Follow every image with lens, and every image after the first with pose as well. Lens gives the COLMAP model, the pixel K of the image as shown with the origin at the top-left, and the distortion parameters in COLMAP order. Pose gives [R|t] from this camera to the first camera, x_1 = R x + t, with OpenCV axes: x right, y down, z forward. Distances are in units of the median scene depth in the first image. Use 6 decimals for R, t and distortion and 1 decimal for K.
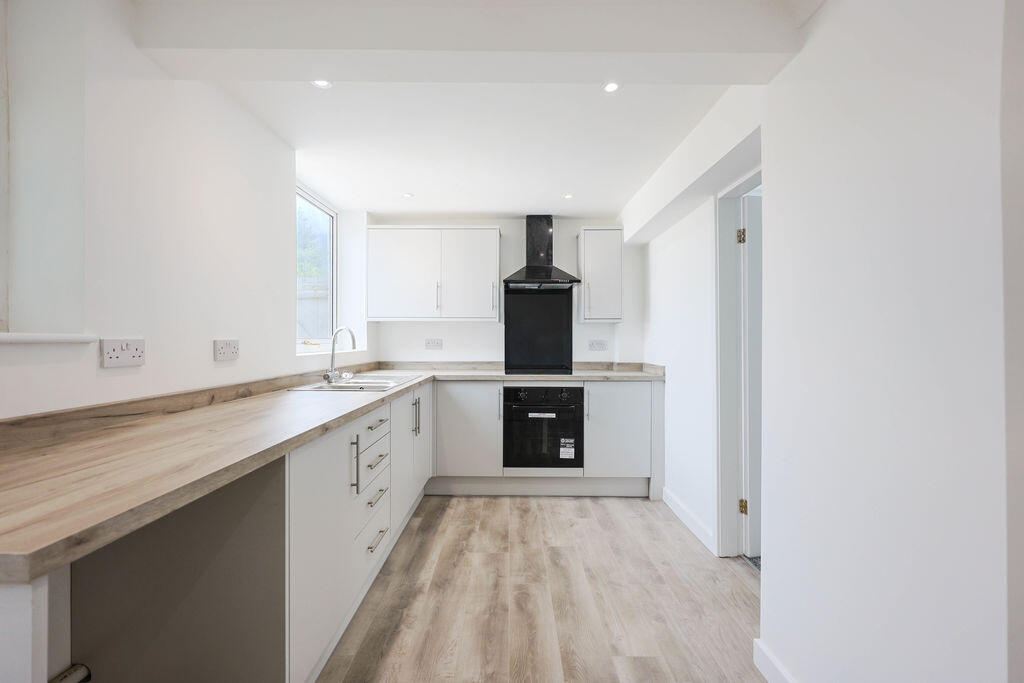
lens RADIAL K [[436.5, 0, 509.1], [0, 436.5, 342.0], [0, 0, 1]] dist [-0.001454, 0.000204]
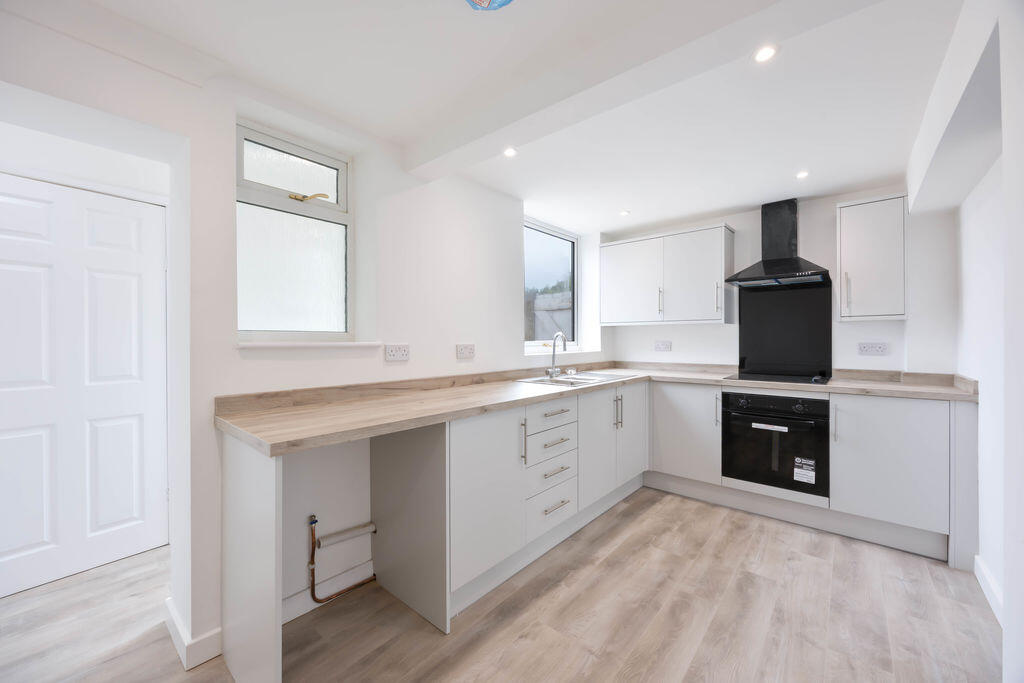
lens RADIAL K [[396.2, 0, 510.1], [0, 396.2, 339.5], [0, 0, 1]] dist [-0.002144, 0.000043]
pose [[0.760910, -0.003171, -0.648849, 0.223609], [0.000529, 0.999991, -0.004266, -0.009634], [0.648857, 0.002903, 0.760905, 0.044178]]
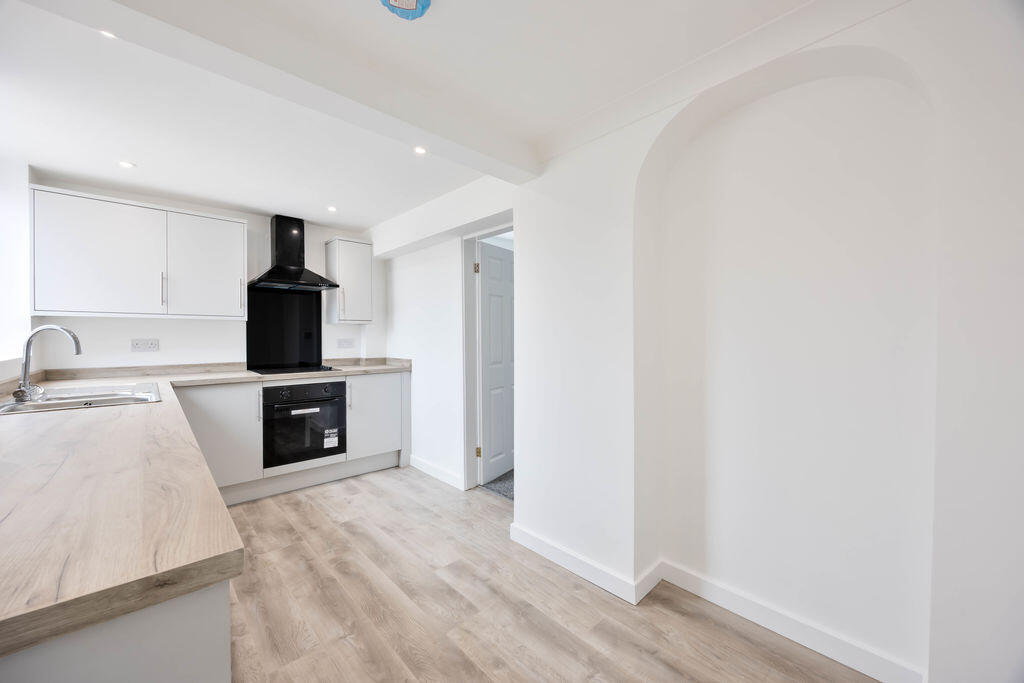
lens RADIAL K [[396.2, 0, 513.1], [0, 396.2, 339.8], [0, 0, 1]] dist [-0.002144, 0.000043]
pose [[0.725556, -0.009252, 0.688101, -0.246138], [0.006036, 0.999957, 0.007081, -0.008755], [-0.688136, -0.000984, 0.725581, -0.042636]]
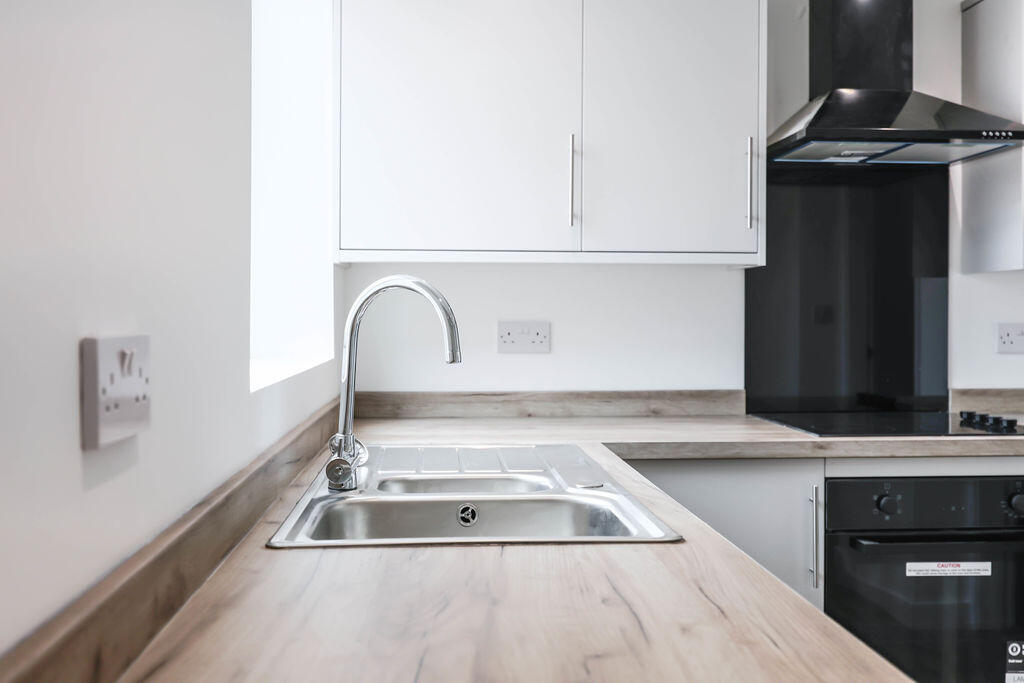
lens RADIAL K [[1023.3, 0, 509.6], [0, 1023.3, 337.9], [0, 0, 1]] dist [0.007868, 0.000000]
pose [[0.996419, -0.003015, 0.084502, -0.332038], [0.001949, 0.999917, 0.012698, -0.005303], [-0.084533, -0.012488, 0.996342, 0.349889]]
